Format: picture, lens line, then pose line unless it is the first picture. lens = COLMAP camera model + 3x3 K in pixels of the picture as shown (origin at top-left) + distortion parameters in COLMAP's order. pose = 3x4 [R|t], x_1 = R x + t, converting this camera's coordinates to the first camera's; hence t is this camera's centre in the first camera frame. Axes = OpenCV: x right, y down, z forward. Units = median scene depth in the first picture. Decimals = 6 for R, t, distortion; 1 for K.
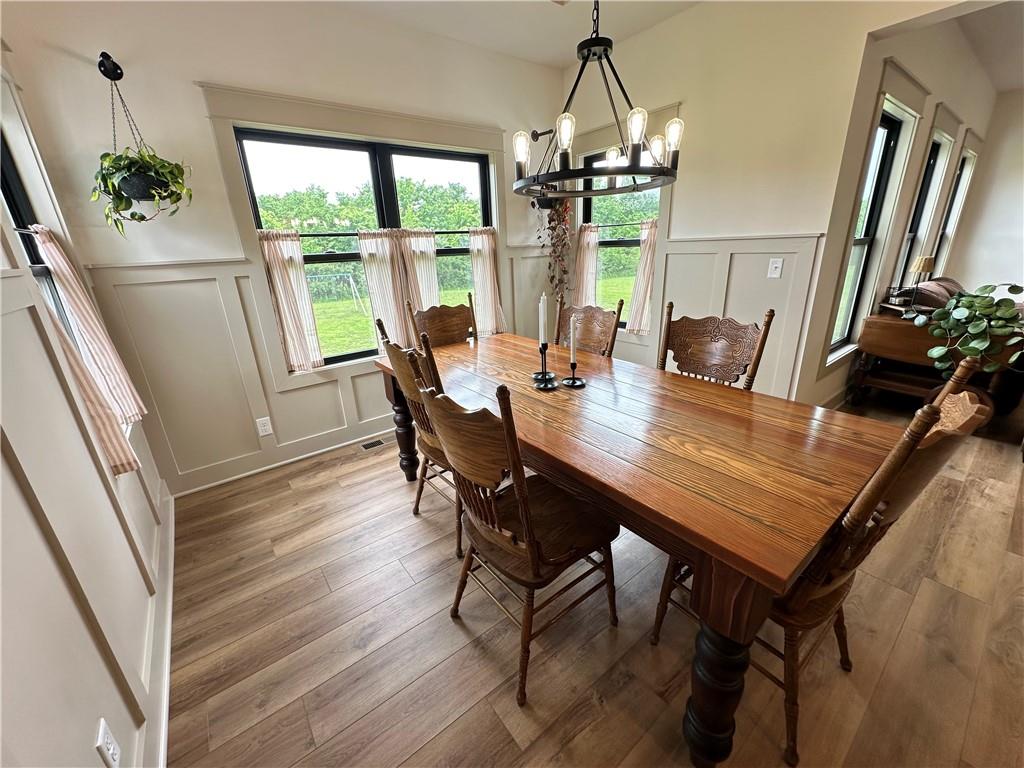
lens RADIAL K [[408.6, 0, 513.6], [0, 408.6, 384.1], [0, 0, 1]] dist [-0.002708, 0.000895]
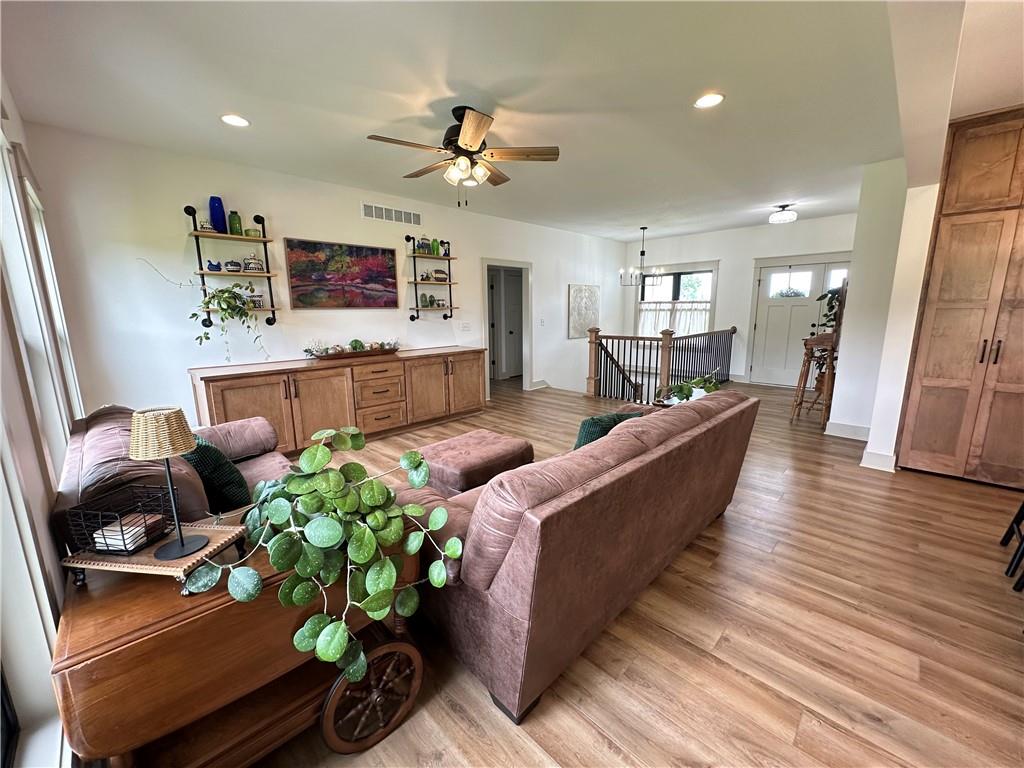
lens RADIAL K [[408.6, 0, 508.8], [0, 408.6, 385.0], [0, 0, 1]] dist [-0.002708, 0.000895]
pose [[-0.120101, -0.144063, 0.982253, 0.695588], [0.342336, 0.922719, 0.177189, -0.313568], [-0.931870, 0.357541, -0.061502, 0.798488]]
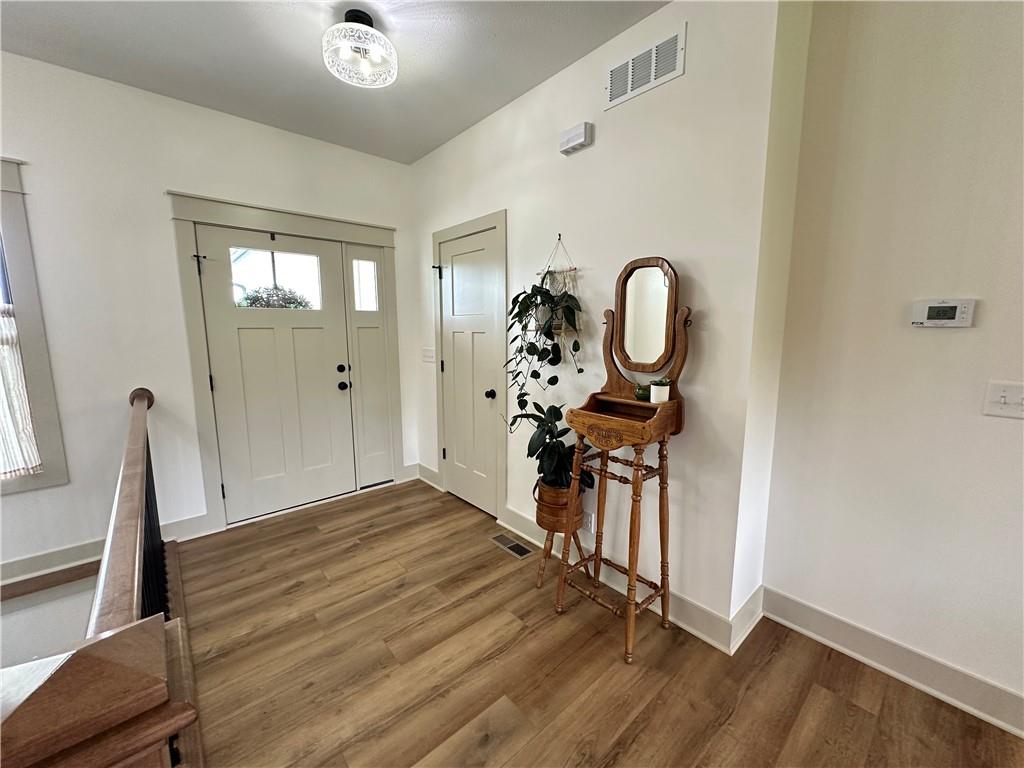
lens RADIAL K [[408.6, 0, 513.9], [0, 408.6, 382.3], [0, 0, 1]] dist [-0.002708, 0.000895]
pose [[-0.997639, 0.046744, -0.050313, 2.466790], [0.018894, 0.891156, 0.453303, -0.081533], [0.066026, 0.451282, -0.889935, -0.059845]]
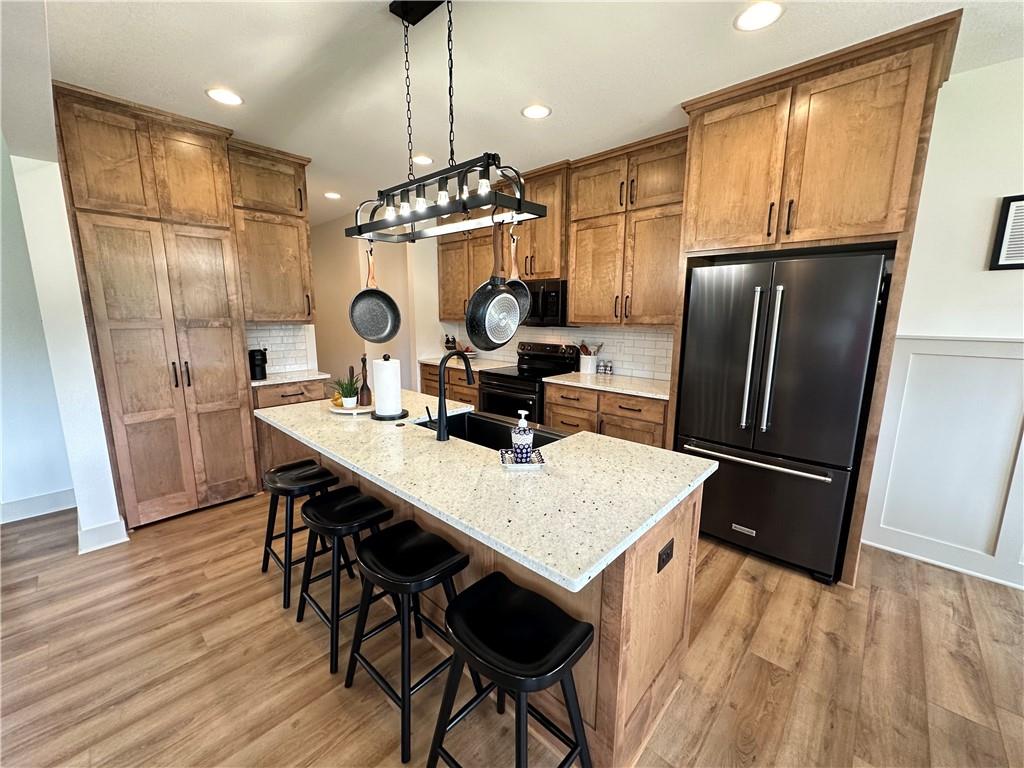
lens RADIAL K [[408.6, 0, 513.1], [0, 408.6, 384.0], [0, 0, 1]] dist [-0.002708, 0.000895]
pose [[-0.987831, 0.058014, -0.144303, 0.963395], [-0.020209, 0.872082, 0.488942, -0.253182], [0.154210, 0.485908, -0.860298, 0.506796]]
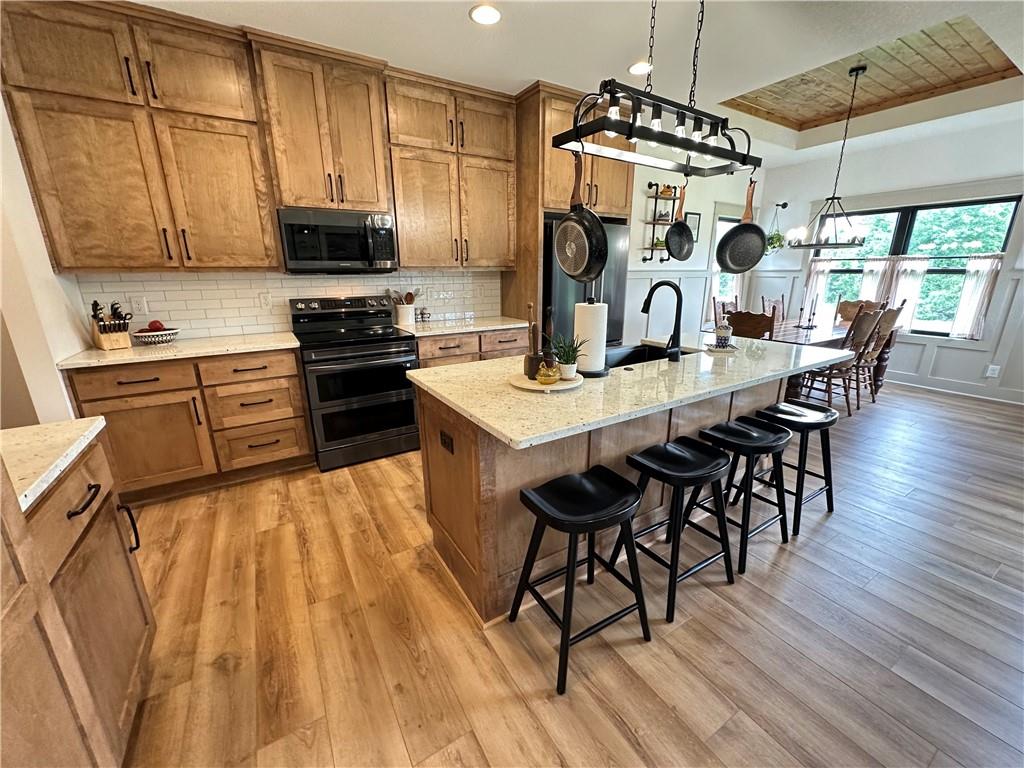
lens RADIAL K [[408.6, 0, 509.4], [0, 408.6, 384.1], [0, 0, 1]] dist [-0.002708, 0.000895]
pose [[-0.114975, 0.304191, -0.945647, 1.745894], [-0.317012, 0.890948, 0.325139, 0.042288], [0.941427, 0.337165, -0.006005, -0.305168]]
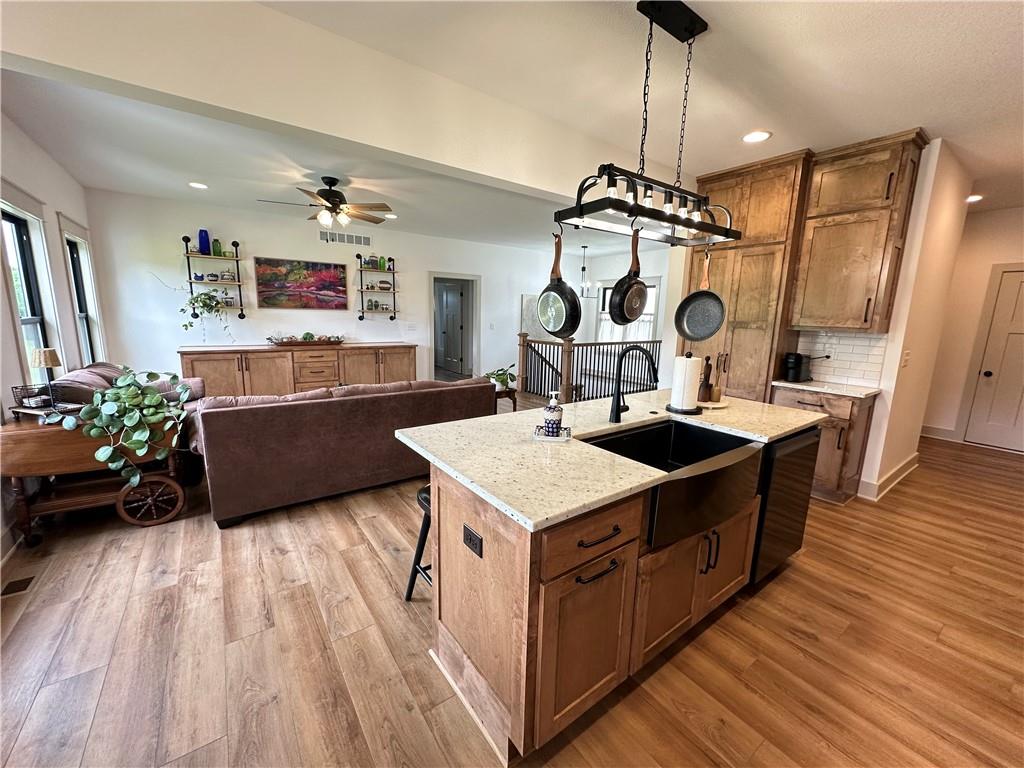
lens RADIAL K [[408.6, 0, 510.3], [0, 408.6, 384.7], [0, 0, 1]] dist [-0.002708, 0.000895]
pose [[0.039429, -0.136702, 0.989827, 0.236447], [0.304084, 0.945255, 0.118434, -0.057958], [-0.951829, 0.296321, 0.078840, 0.061770]]
